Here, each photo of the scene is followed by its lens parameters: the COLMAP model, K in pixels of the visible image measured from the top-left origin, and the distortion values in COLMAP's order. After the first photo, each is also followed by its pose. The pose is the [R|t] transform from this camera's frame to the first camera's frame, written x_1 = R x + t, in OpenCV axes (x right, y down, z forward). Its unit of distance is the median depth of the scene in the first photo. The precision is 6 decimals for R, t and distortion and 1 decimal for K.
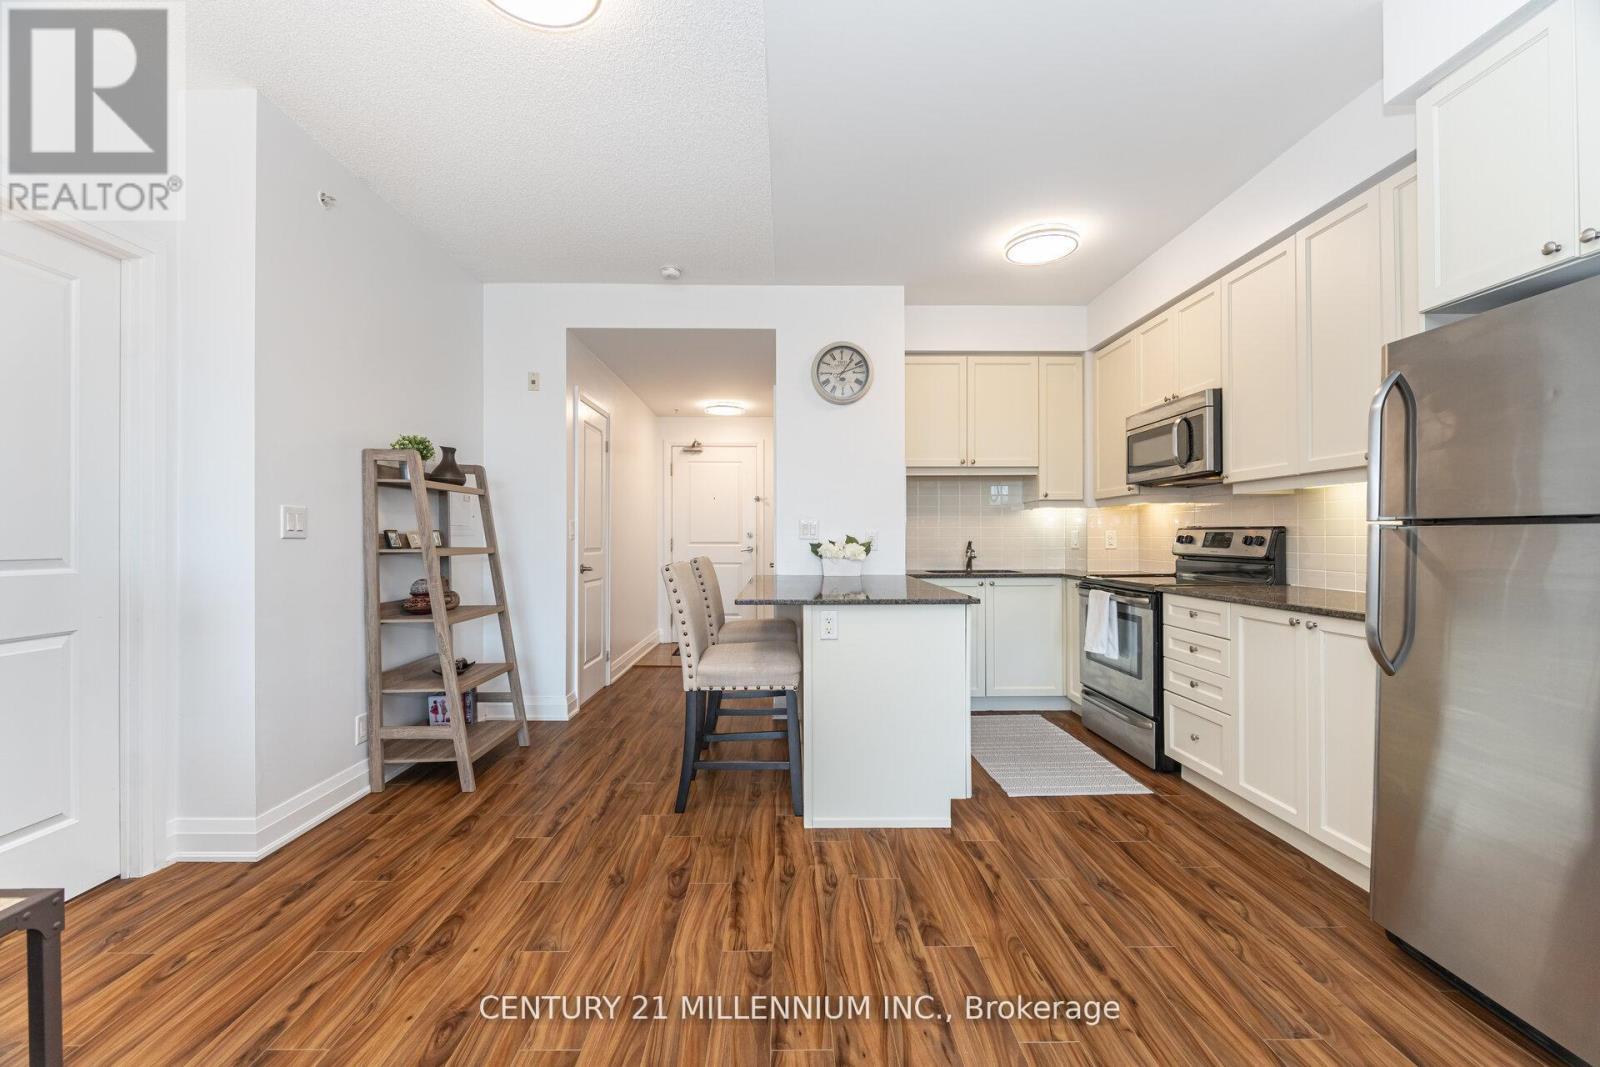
lens RADIAL K [[652.1, 0, 800.0], [0, 652.1, 533.5], [0, 0, 1]] dist [0.000348, -0.000157]
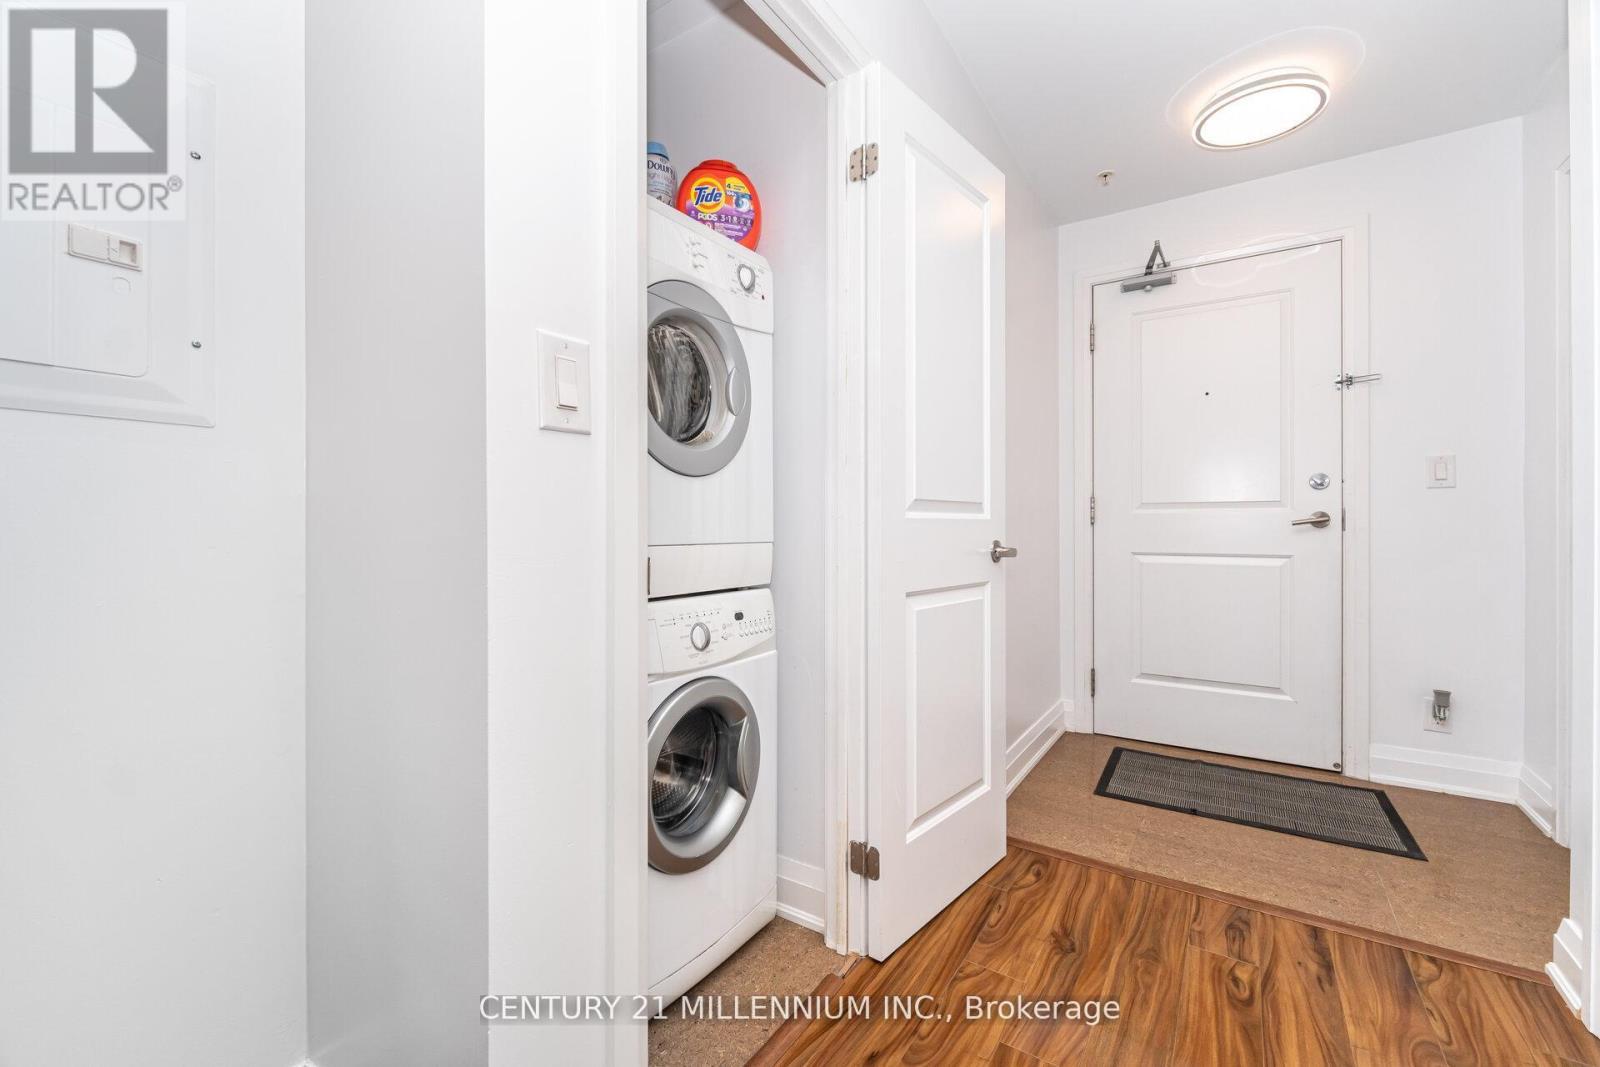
lens RADIAL K [[719.6, 0, 800.0], [0, 719.6, 533.5], [0, 0, 1]] dist [-0.000307, -0.000174]
pose [[0.806519, -0.000092, -0.591208, -0.128985], [0.006825, 0.999935, 0.009155, 0.046875], [0.591169, -0.011419, 0.806467, 0.866456]]
